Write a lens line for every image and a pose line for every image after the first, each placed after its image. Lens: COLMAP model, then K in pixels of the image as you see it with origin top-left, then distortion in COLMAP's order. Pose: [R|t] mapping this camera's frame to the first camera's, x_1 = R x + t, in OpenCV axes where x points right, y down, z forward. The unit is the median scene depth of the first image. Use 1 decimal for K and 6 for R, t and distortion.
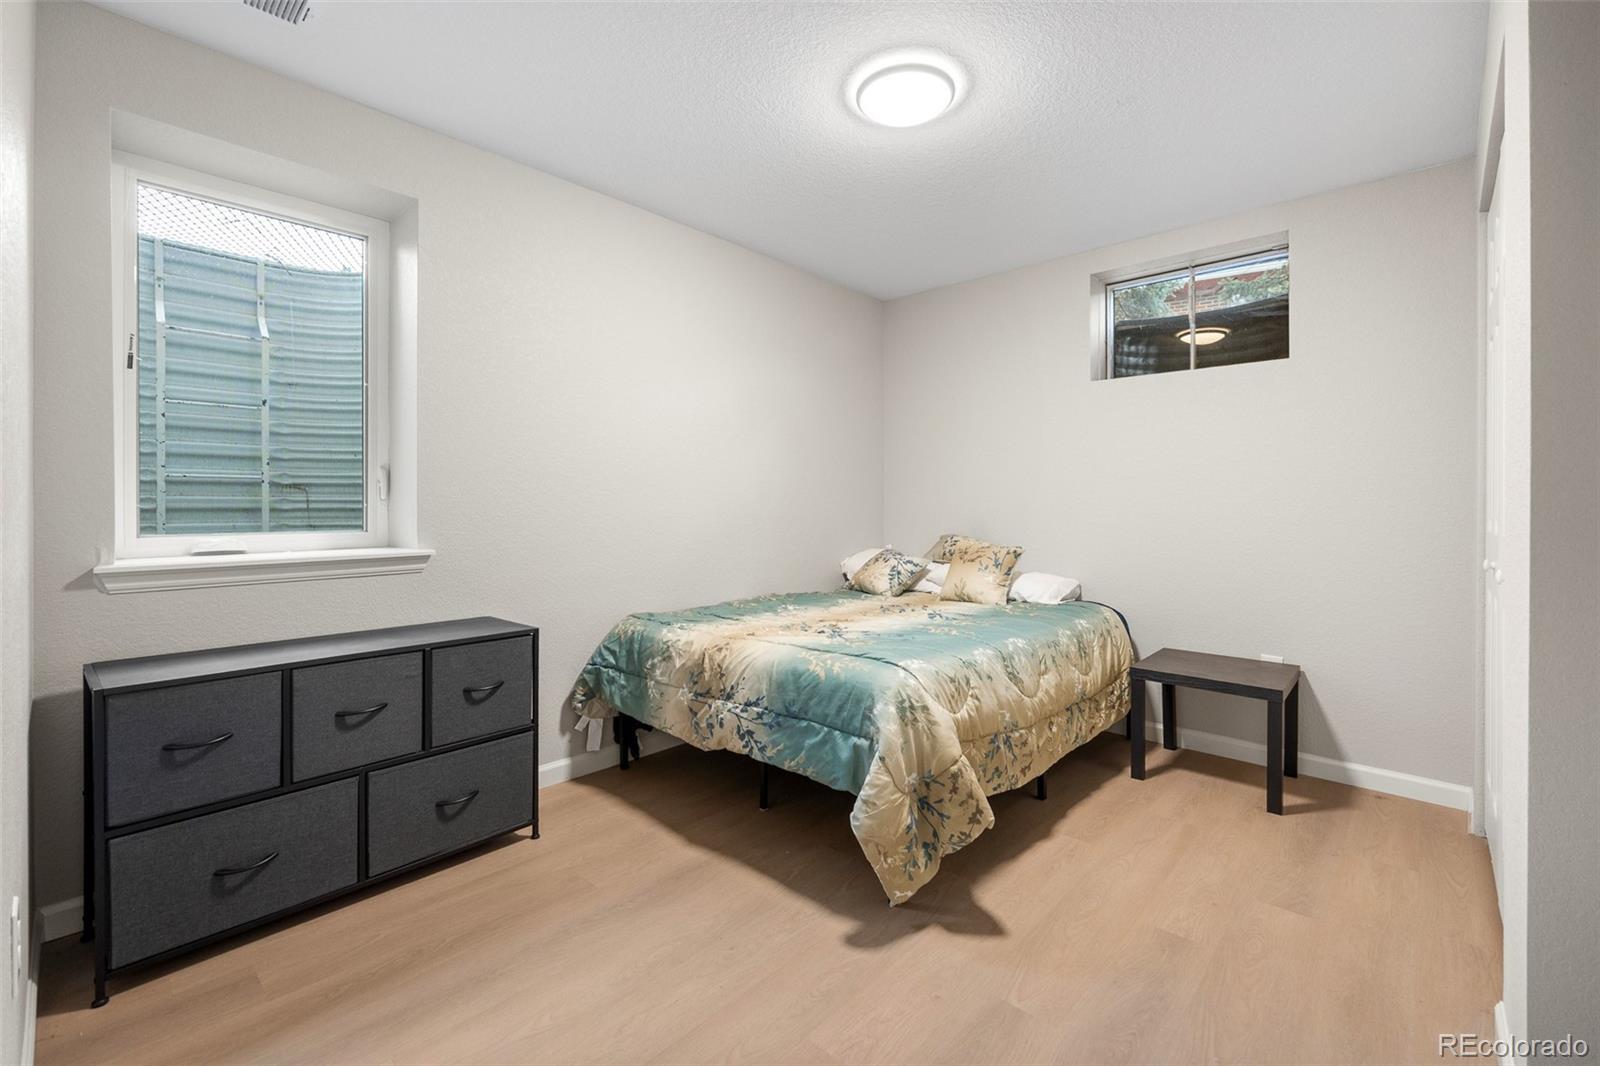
lens RADIAL K [[687.9, 0, 798.8], [0, 687.9, 501.7], [0, 0, 1]] dist [0.000393, -0.000245]
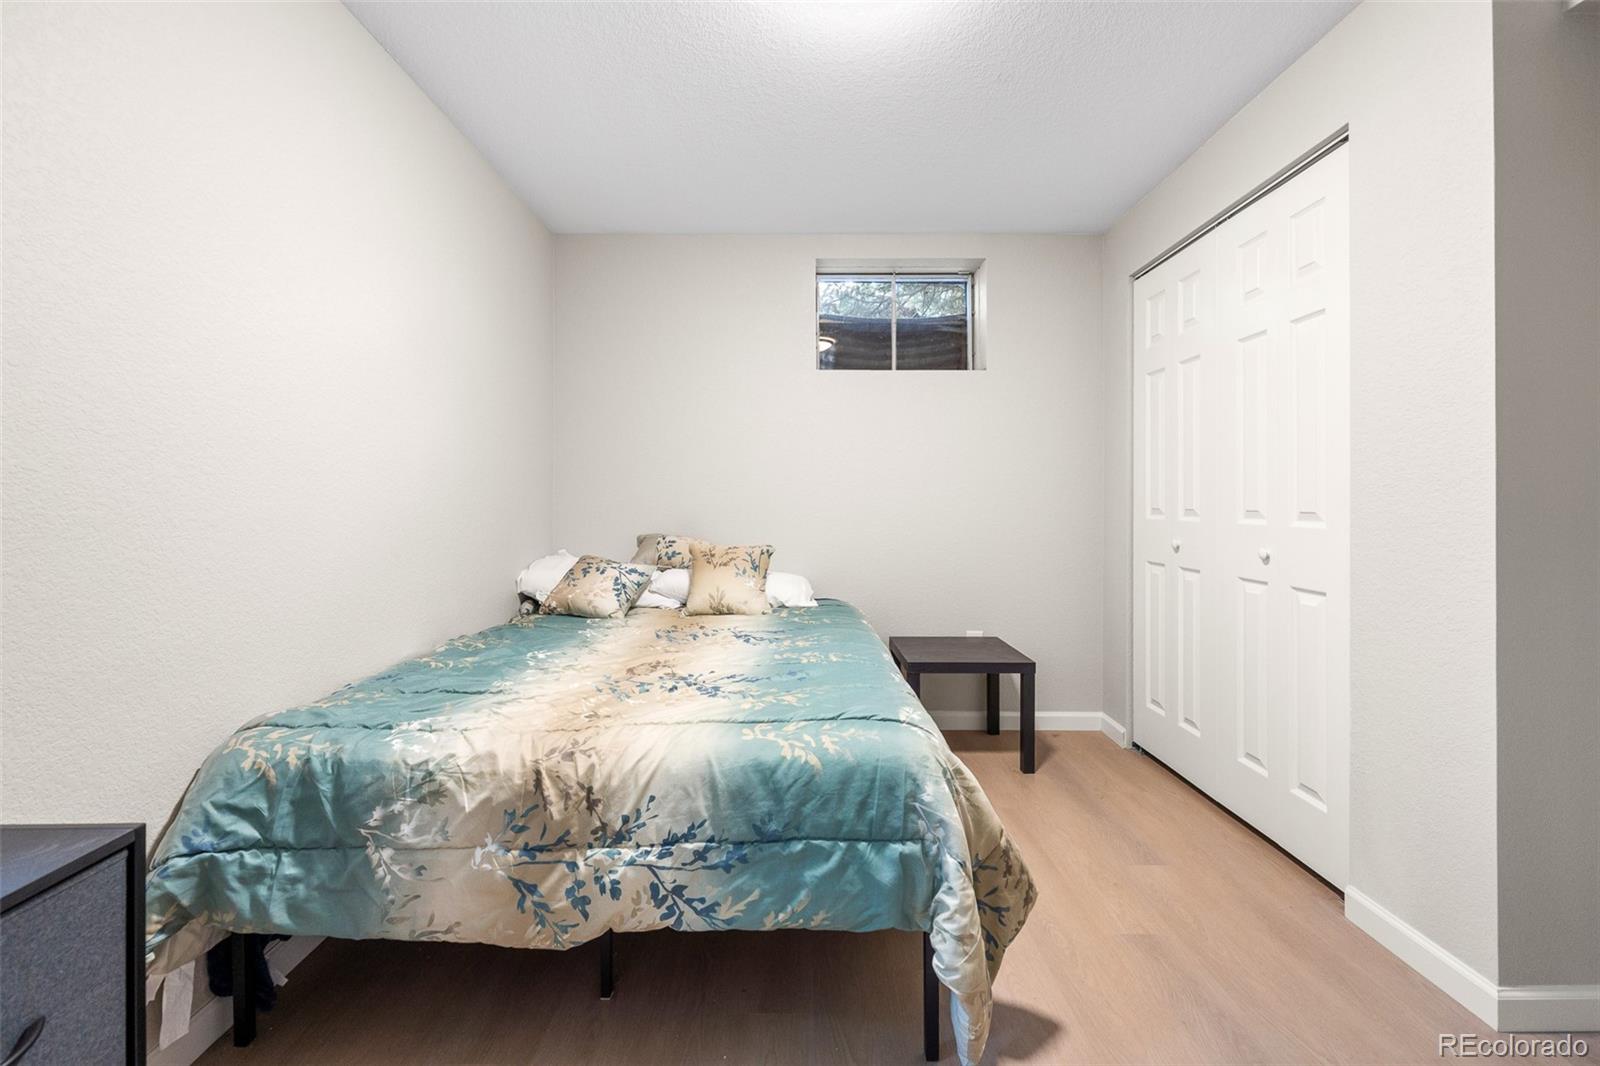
lens RADIAL K [[681.3, 0, 799.3], [0, 681.3, 498.7], [0, 0, 1]] dist [-0.003337, -0.000543]
pose [[0.733932, -0.001422, 0.679221, -0.357238], [-0.001879, 0.999990, 0.004125, 0.002315], [-0.679220, -0.004304, 0.733922, 0.470636]]
